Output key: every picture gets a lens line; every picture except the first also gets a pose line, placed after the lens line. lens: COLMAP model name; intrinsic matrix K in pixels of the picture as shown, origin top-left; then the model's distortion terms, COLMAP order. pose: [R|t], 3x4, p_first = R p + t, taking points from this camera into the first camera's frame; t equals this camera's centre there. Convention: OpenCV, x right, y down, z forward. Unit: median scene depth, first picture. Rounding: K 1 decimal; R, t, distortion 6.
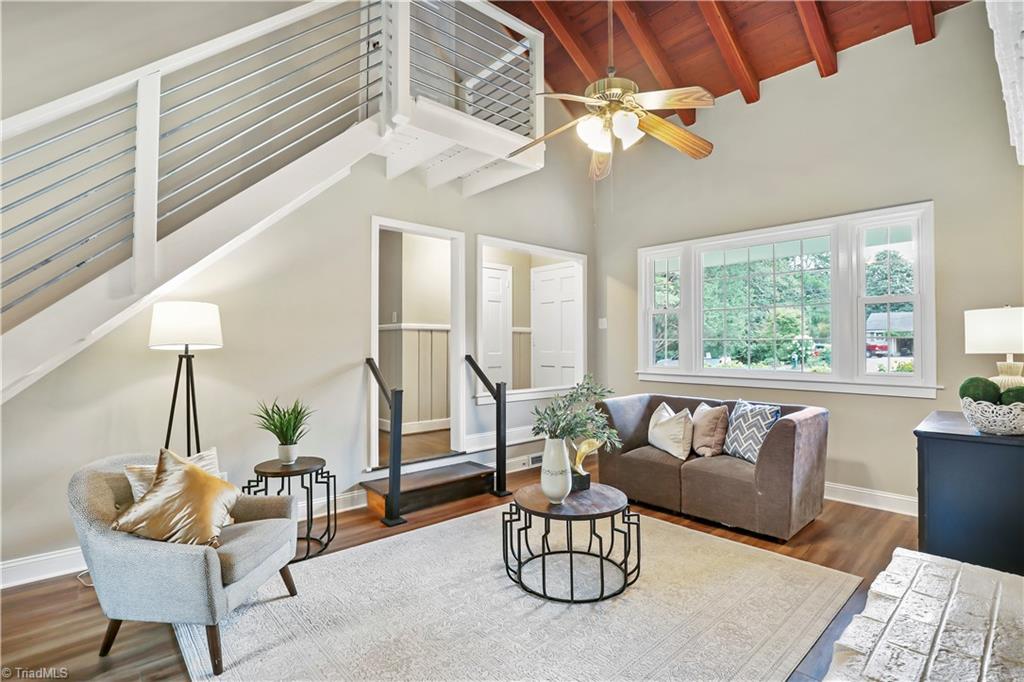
lens RADIAL K [[491.6, 0, 509.4], [0, 491.6, 344.6], [0, 0, 1]] dist [-0.015729, 0.000017]
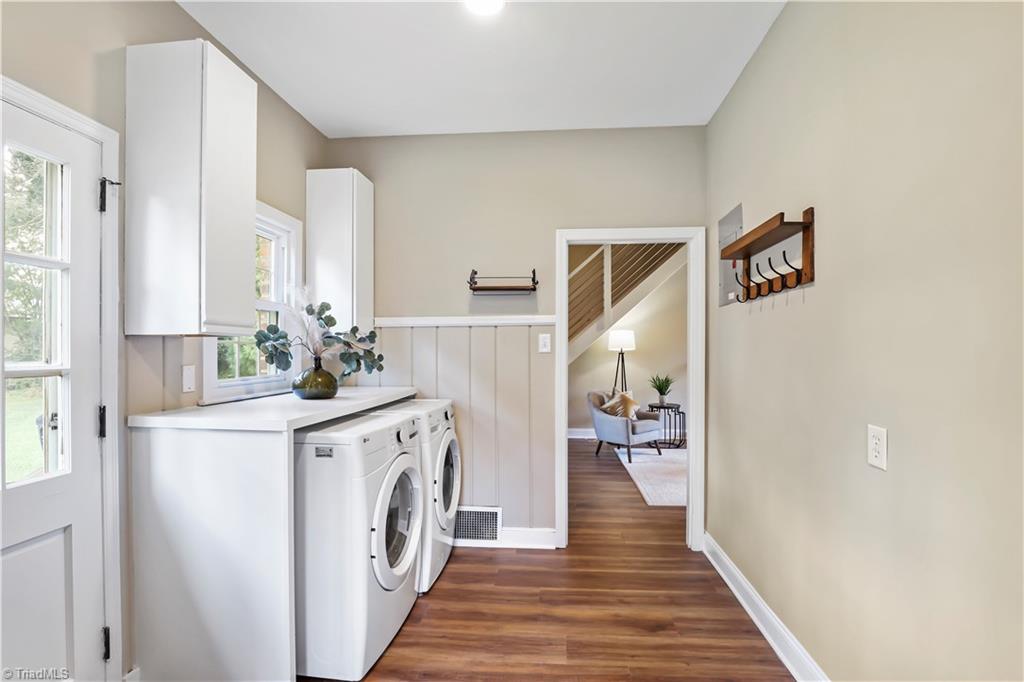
lens RADIAL K [[491.6, 0, 510.6], [0, 491.6, 347.4], [0, 0, 1]] dist [-0.015729, 0.000017]
pose [[0.690247, 0.001446, -0.723572, 0.862527], [0.000011, 0.999998, 0.002009, -0.011280], [0.723574, -0.001395, 0.690246, -1.291779]]
